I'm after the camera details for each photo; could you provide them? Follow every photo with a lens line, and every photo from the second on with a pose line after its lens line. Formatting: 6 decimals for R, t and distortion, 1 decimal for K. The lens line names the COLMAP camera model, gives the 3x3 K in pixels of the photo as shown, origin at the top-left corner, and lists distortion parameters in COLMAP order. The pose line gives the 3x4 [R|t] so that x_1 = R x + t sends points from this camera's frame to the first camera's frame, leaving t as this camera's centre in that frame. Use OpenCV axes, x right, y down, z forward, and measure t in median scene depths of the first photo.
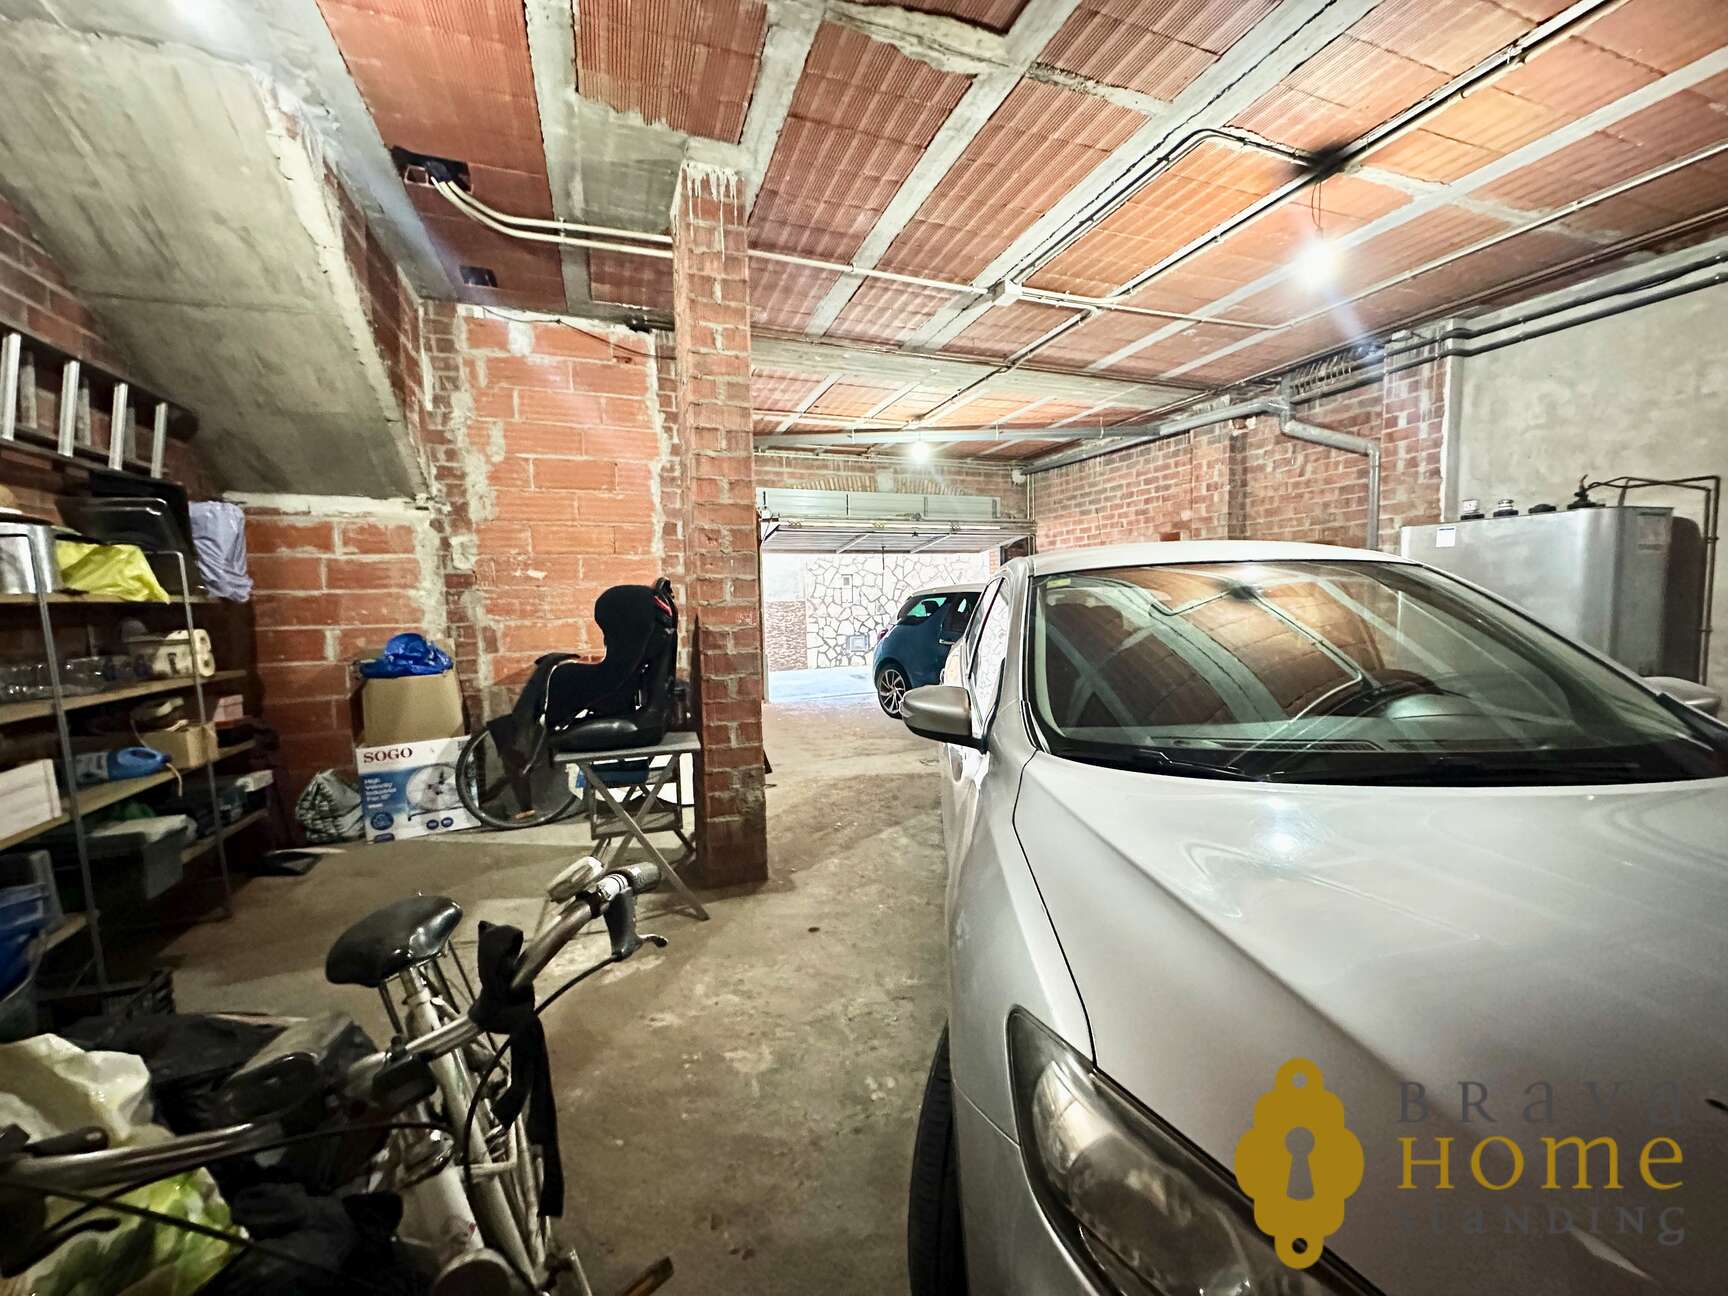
lens RADIAL K [[684.0, 0, 864.8], [0, 684.0, 659.2], [0, 0, 1]] dist [-0.002750, 0.000178]
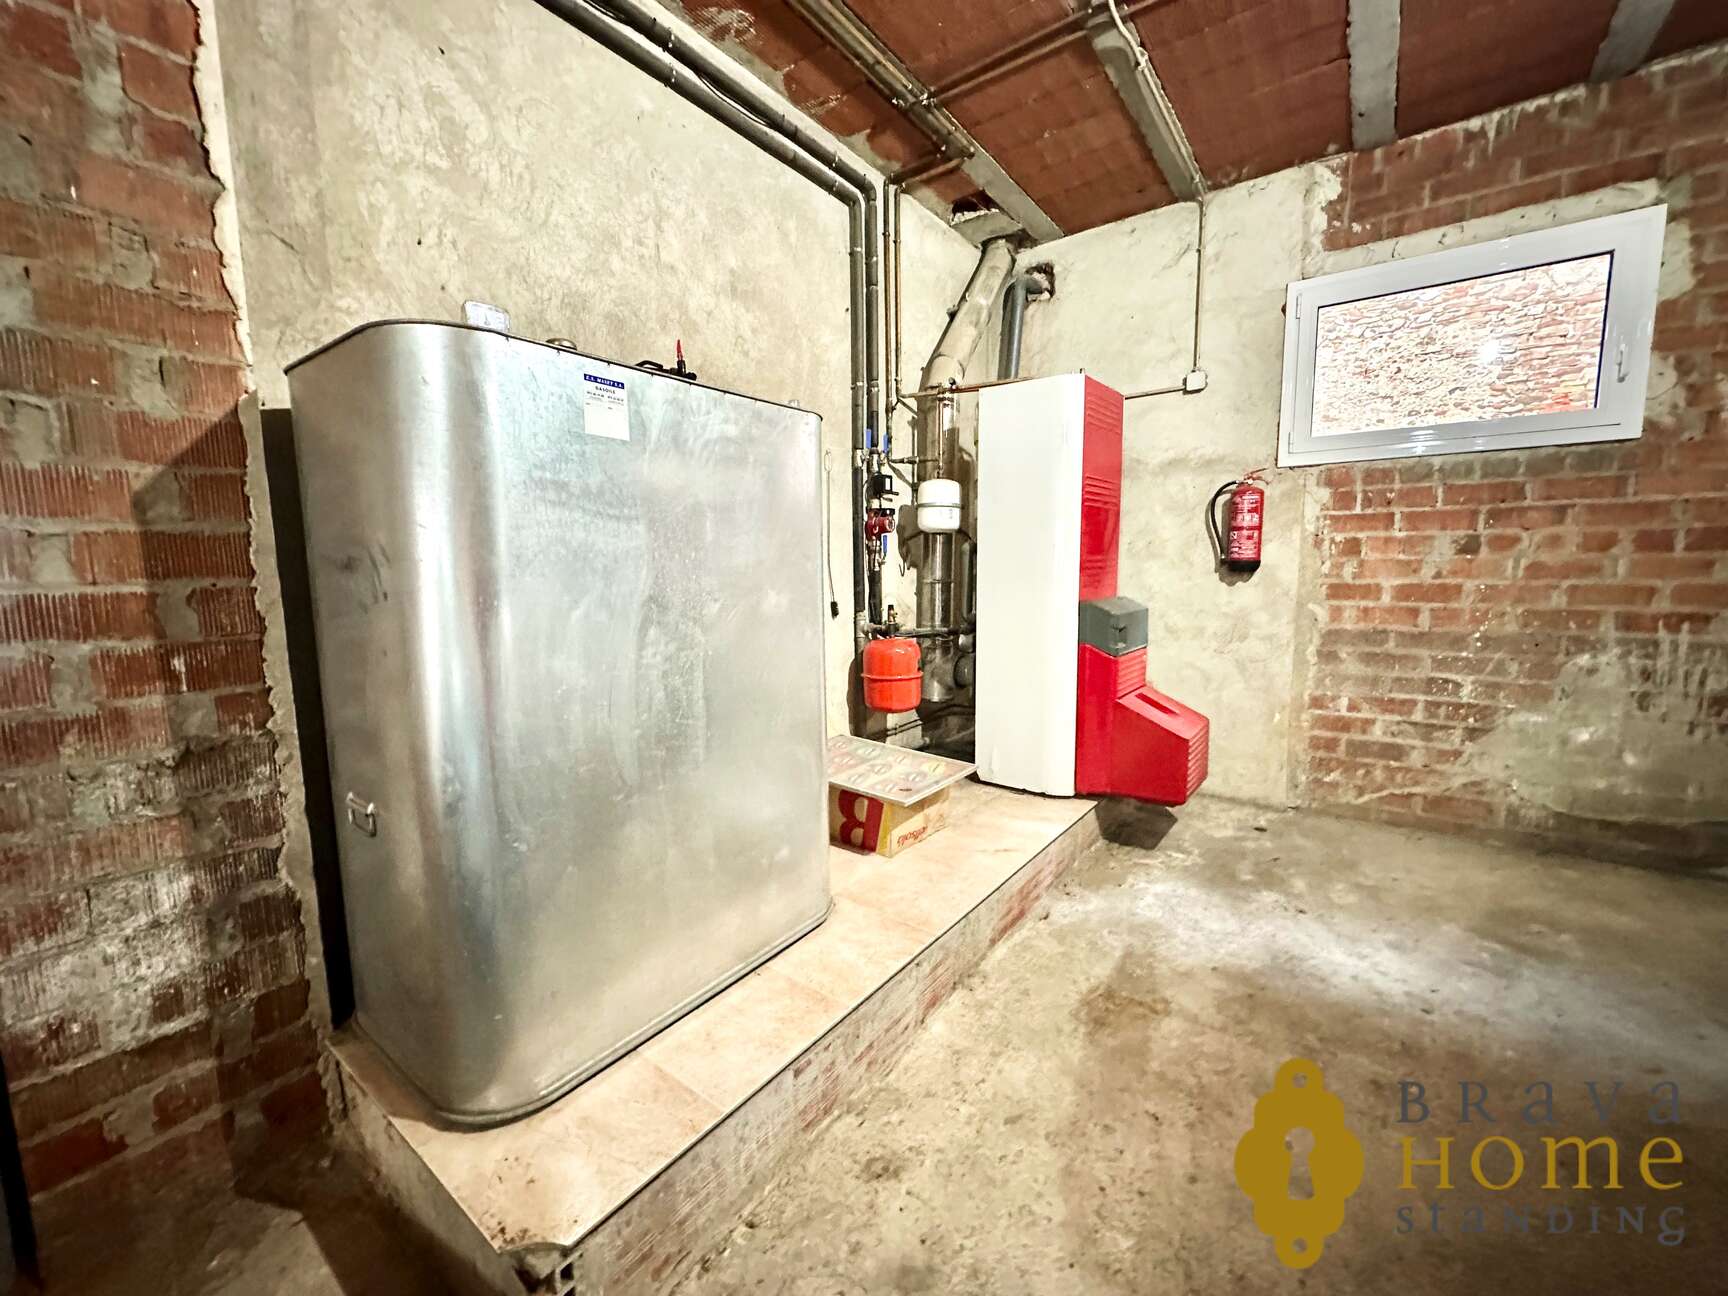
lens RADIAL K [[684.0, 0, 858.8], [0, 684.0, 648.0], [0, 0, 1]] dist [-0.002750, 0.000178]
pose [[-0.550129, -0.070042, 0.832137, 0.478344], [0.102473, 0.983283, 0.150509, -0.095963], [-0.828769, 0.168071, -0.533755, 1.015486]]
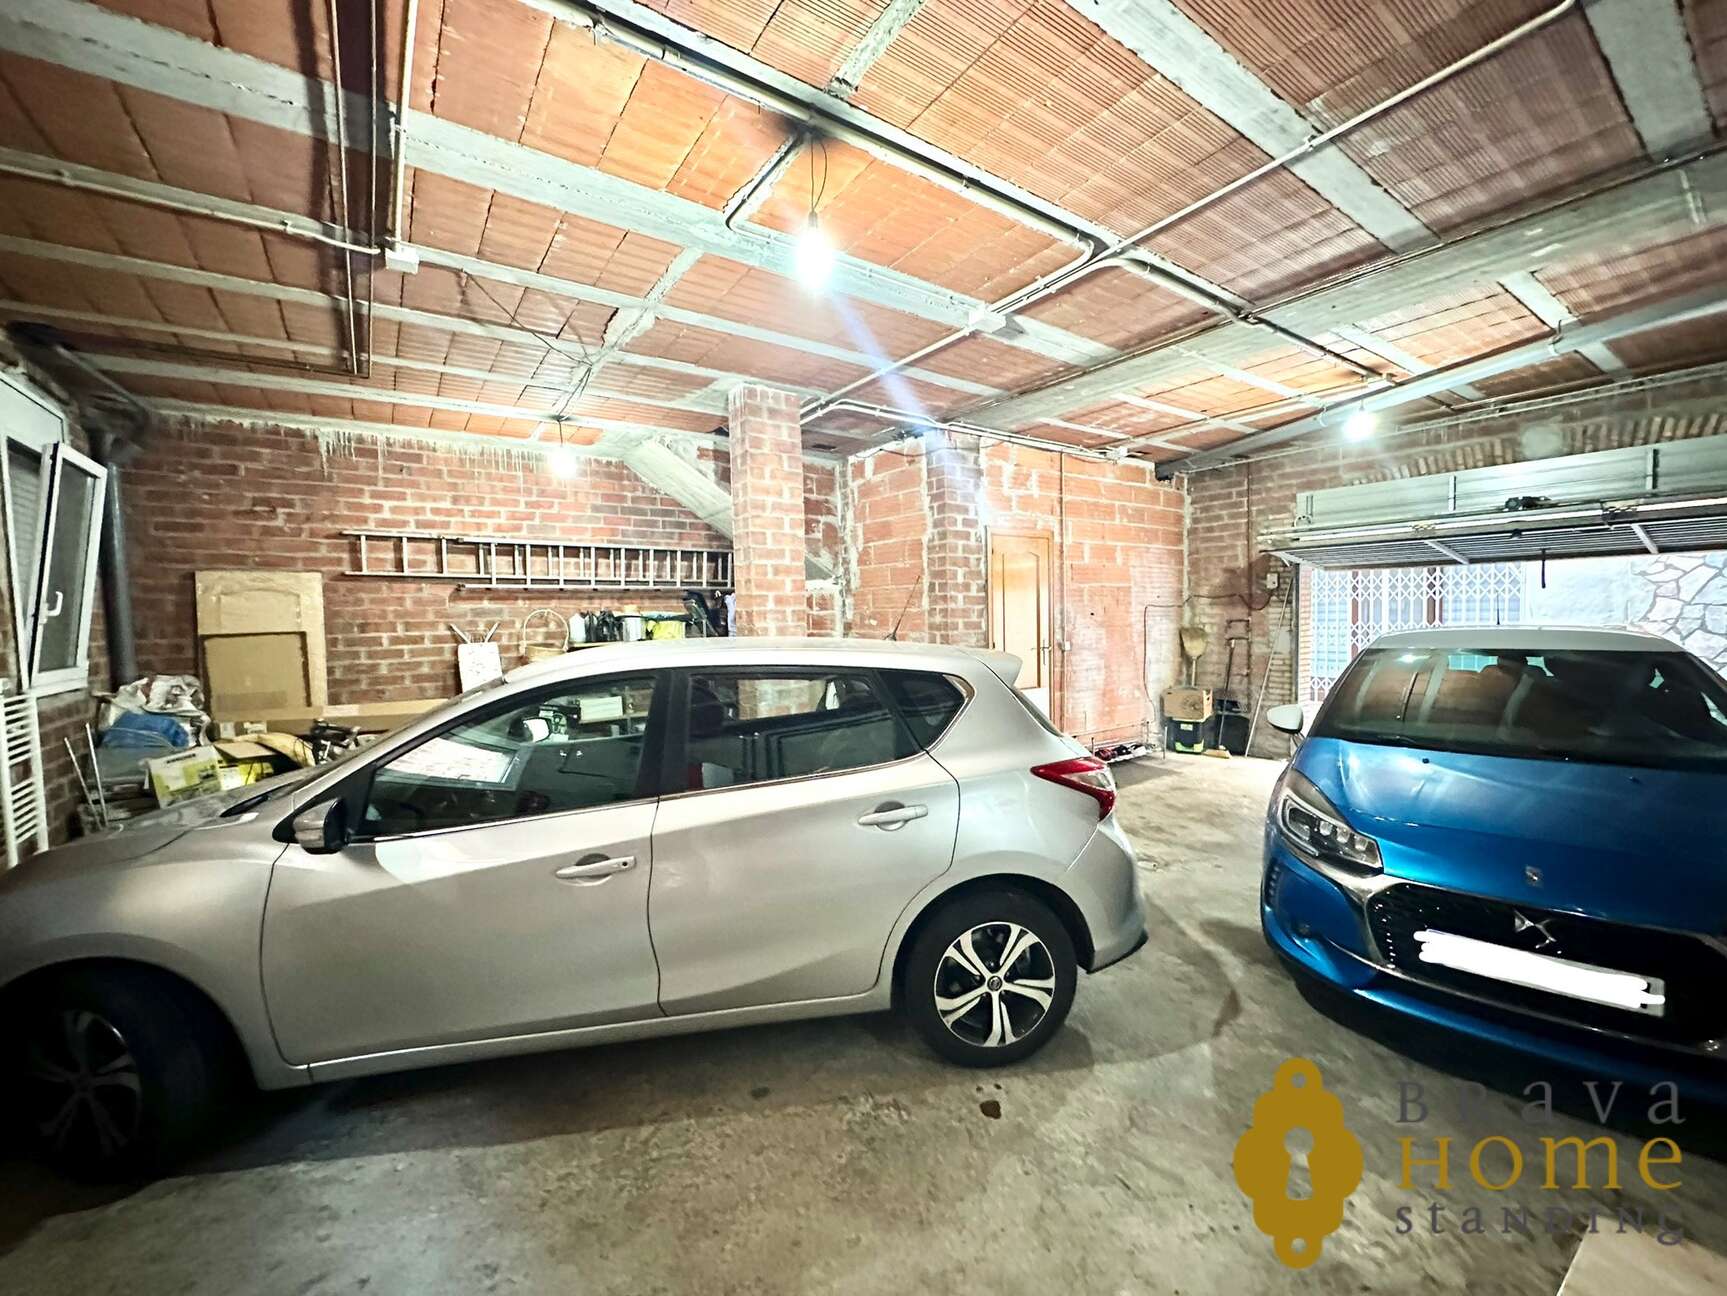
lens RADIAL K [[683.7, 0, 857.7], [0, 683.7, 652.1], [0, 0, 1]] dist [-0.002750, 0.000178]
pose [[0.247754, 0.069884, -0.966299, 0.908522], [-0.071258, 0.996008, 0.053762, -0.132208], [0.966199, 0.055537, 0.251744, 0.571932]]
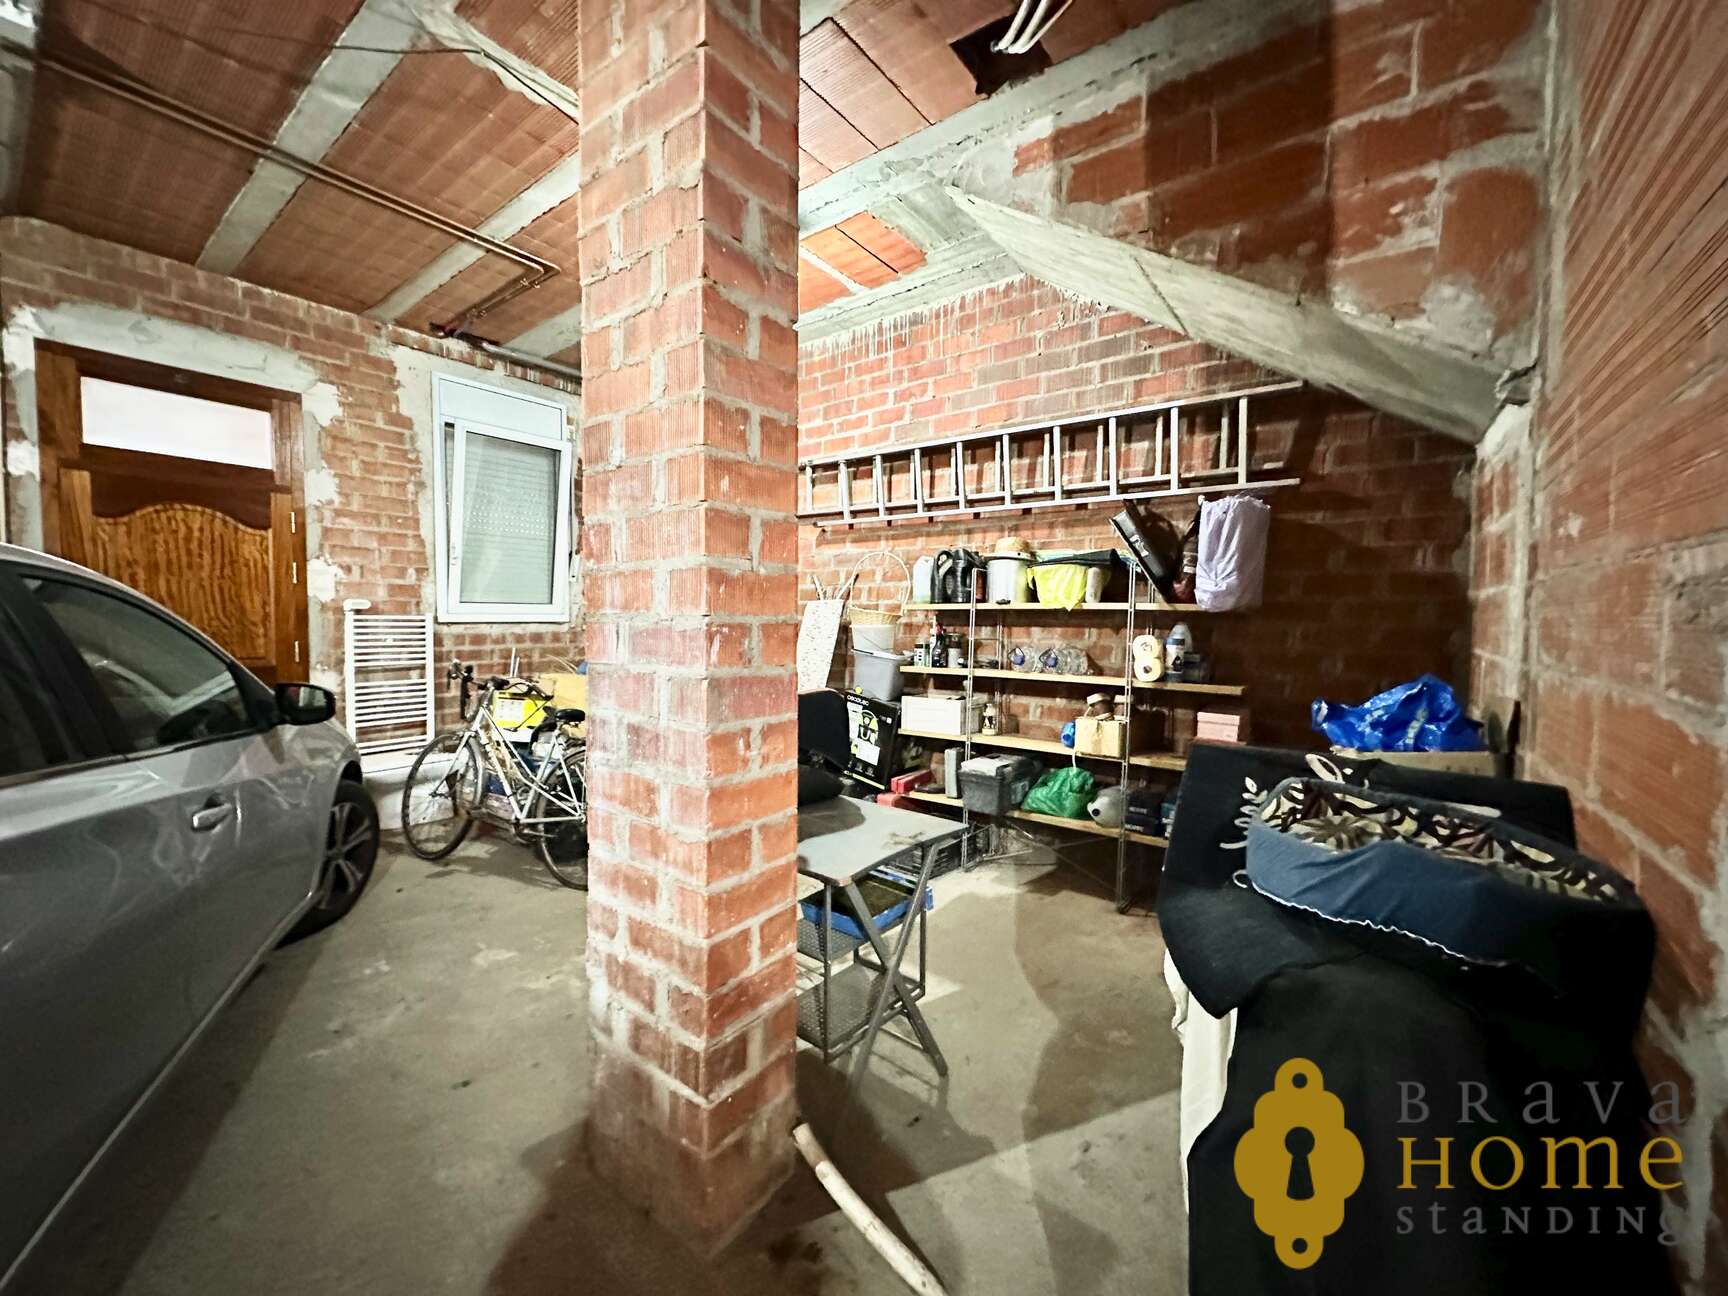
lens RADIAL K [[684.0, 0, 866.5], [0, 684.0, 646.3], [0, 0, 1]] dist [-0.002750, 0.000178]
pose [[-0.845207, 0.037700, -0.533107, -0.044430], [-0.039969, 0.990256, 0.133397, -0.094982], [0.532942, 0.134056, -0.835465, 1.046050]]
